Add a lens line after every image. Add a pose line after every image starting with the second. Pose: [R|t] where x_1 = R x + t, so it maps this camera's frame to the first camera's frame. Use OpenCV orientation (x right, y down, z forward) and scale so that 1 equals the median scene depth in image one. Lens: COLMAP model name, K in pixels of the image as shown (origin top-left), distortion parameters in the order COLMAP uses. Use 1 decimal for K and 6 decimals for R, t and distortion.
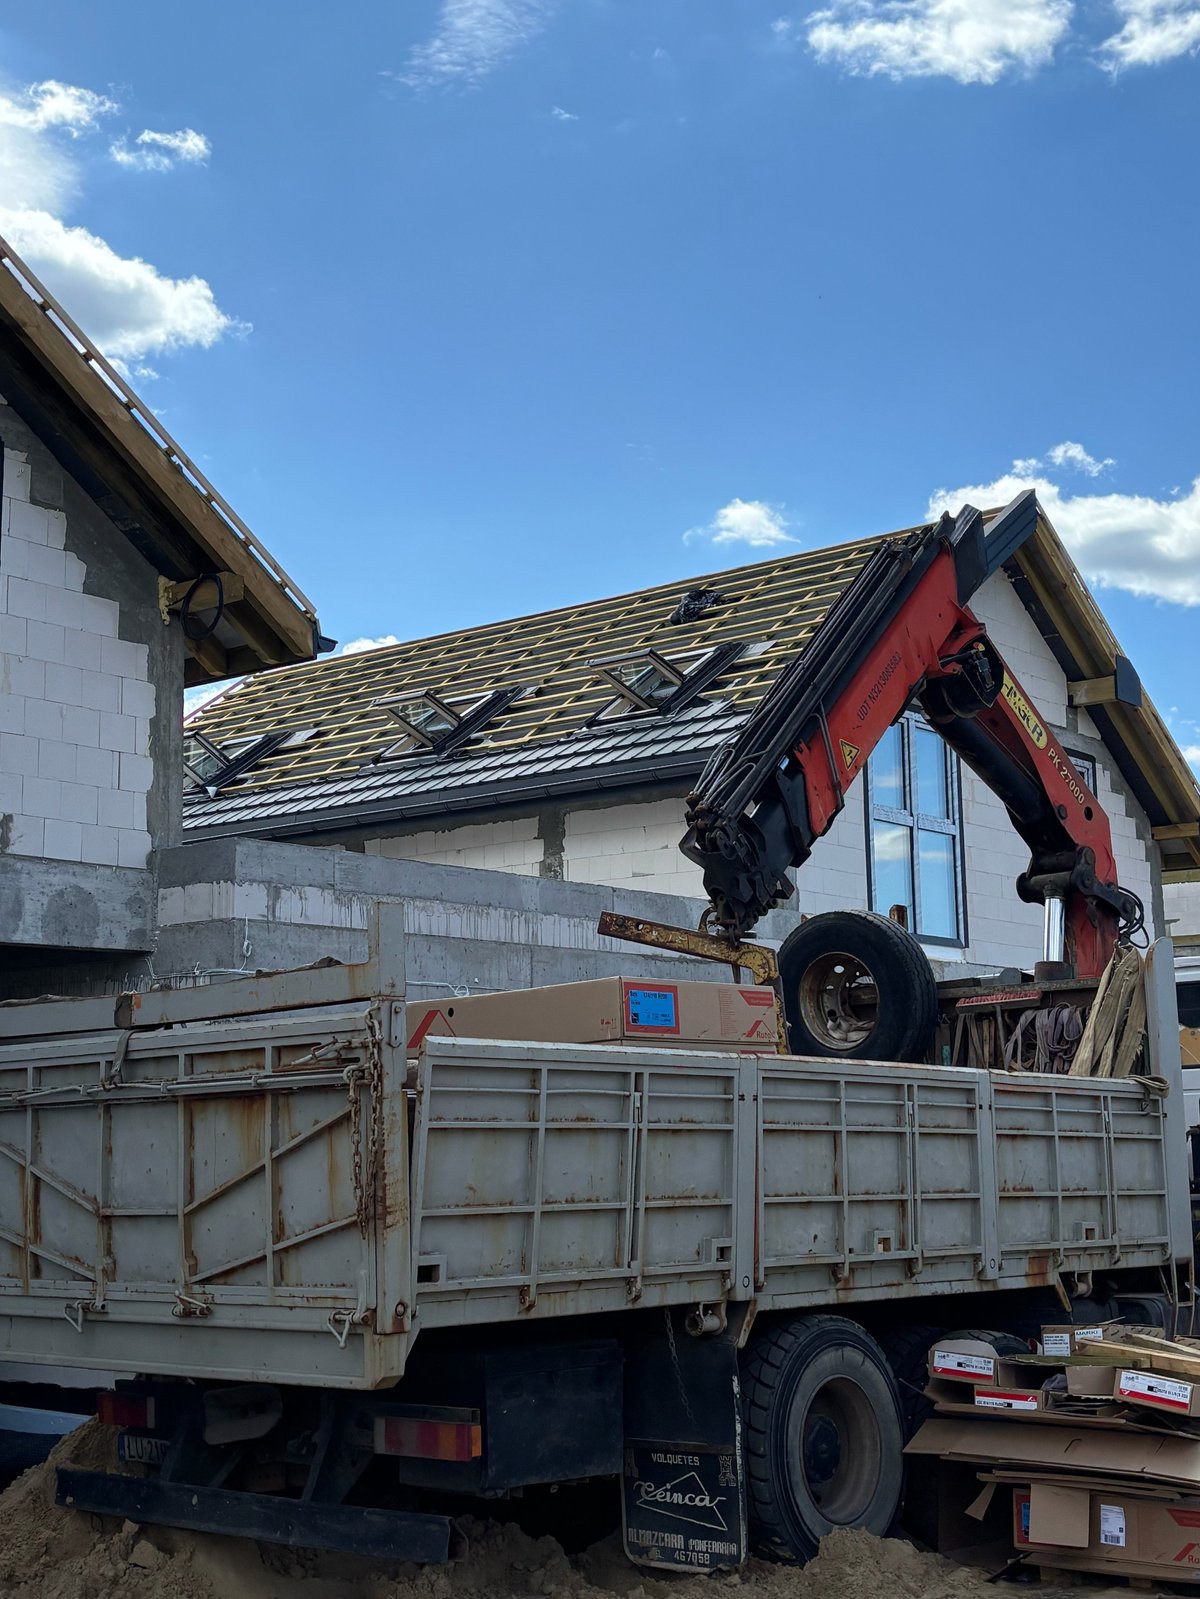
lens RADIAL K [[2056.9, 0, 600.0], [0, 2056.9, 799.5], [0, 0, 1]] dist [0.208256, -0.704934]
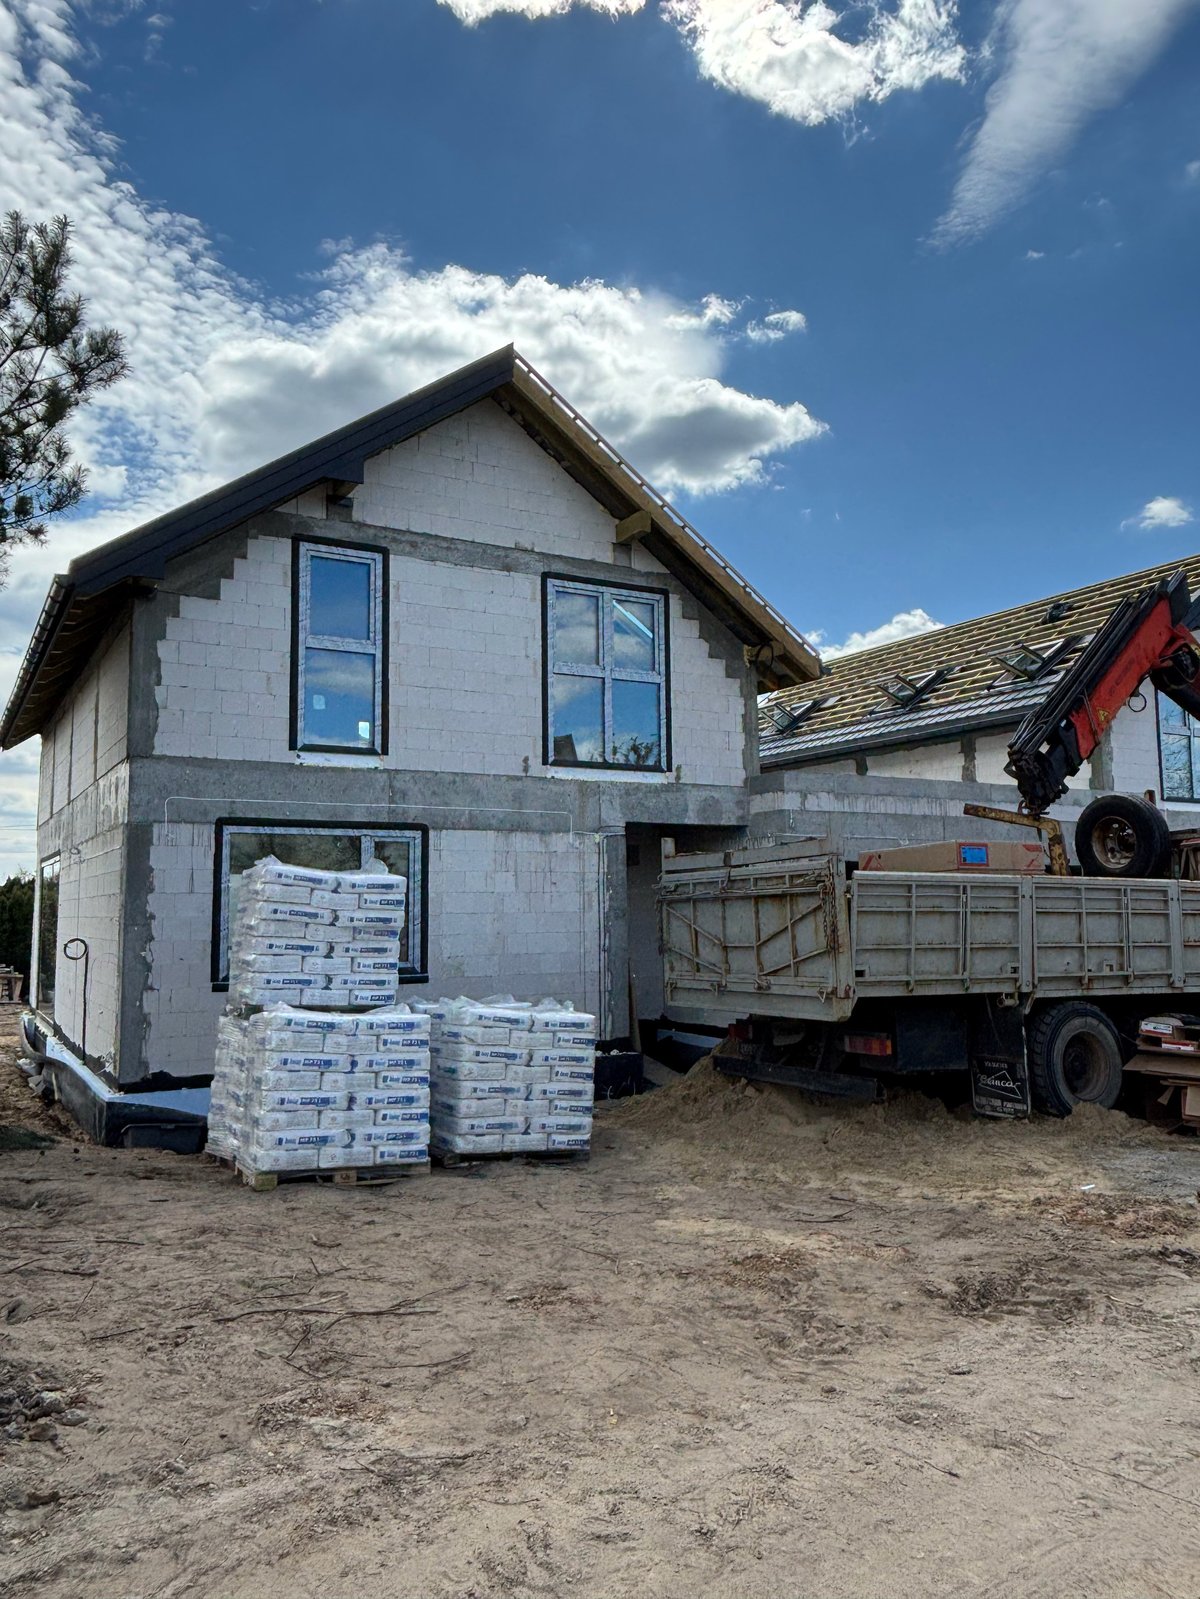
lens RADIAL K [[1212.6, 0, 565.9], [0, 1212.6, 802.2], [0, 0, 1]] dist [0.045950, -0.146992]
pose [[0.926990, -0.030549, -0.373840, 0.093920], [0.057062, 0.996563, 0.060056, -0.044559], [0.370721, -0.077004, 0.925547, -0.261897]]
